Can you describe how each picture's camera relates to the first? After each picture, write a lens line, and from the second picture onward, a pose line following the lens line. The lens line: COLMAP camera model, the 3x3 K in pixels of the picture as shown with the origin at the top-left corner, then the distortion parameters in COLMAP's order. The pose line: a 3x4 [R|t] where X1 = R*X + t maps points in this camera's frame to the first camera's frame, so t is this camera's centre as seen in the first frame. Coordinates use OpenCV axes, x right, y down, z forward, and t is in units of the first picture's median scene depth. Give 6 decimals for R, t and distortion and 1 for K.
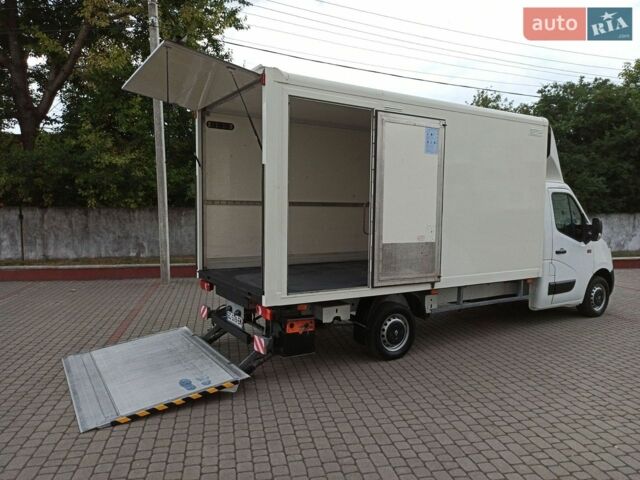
lens RADIAL K [[473.7, 0, 320.0], [0, 473.7, 240.0], [0, 0, 1]] dist [0.030126, -0.009164]
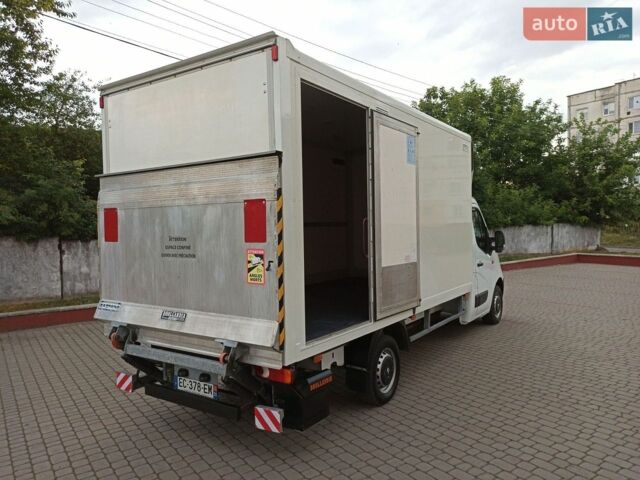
lens RADIAL K [[473.9, 0, 320.0], [0, 473.9, 240.0], [0, 0, 1]] dist [0.025951, -0.007936]
pose [[0.913975, -0.040719, 0.403721, -0.290164], [0.059644, 0.997627, -0.034406, -0.017356], [-0.401362, 0.055526, 0.914235, 0.255986]]
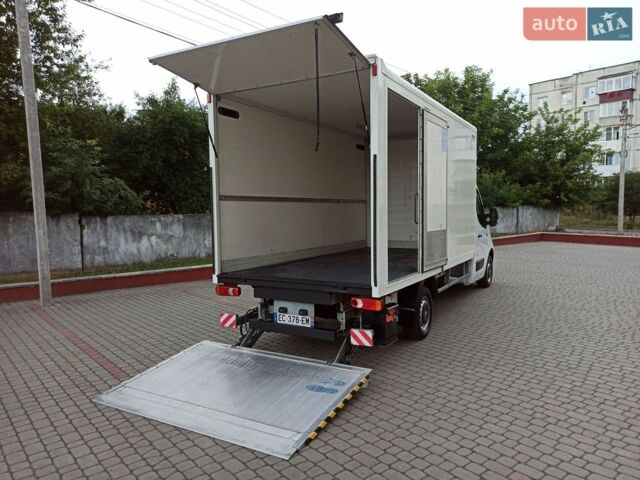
lens RADIAL K [[473.9, 0, 320.0], [0, 473.9, 240.0], [0, 0, 1]] dist [0.025951, -0.007936]
pose [[0.880781, -0.053371, 0.470507, -0.568808], [0.056558, 0.998372, 0.007373, 0.004360], [-0.470135, 0.020117, 0.882365, 0.142843]]
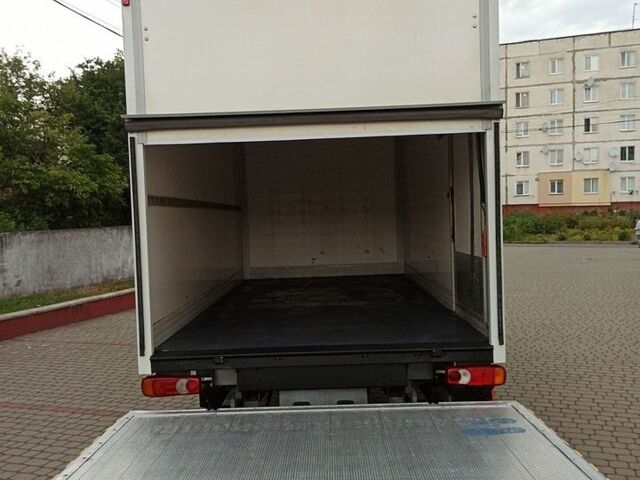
lens RADIAL K [[631.5, 0, 320.0], [0, 631.5, 240.0], [0, 0, 1]] dist [0.013551, 0.004632]
pose [[0.538561, -0.062995, 0.840228, -0.740660], [0.100842, 0.994853, 0.009951, -0.034922], [-0.836530, 0.079371, 0.542141, 0.620481]]
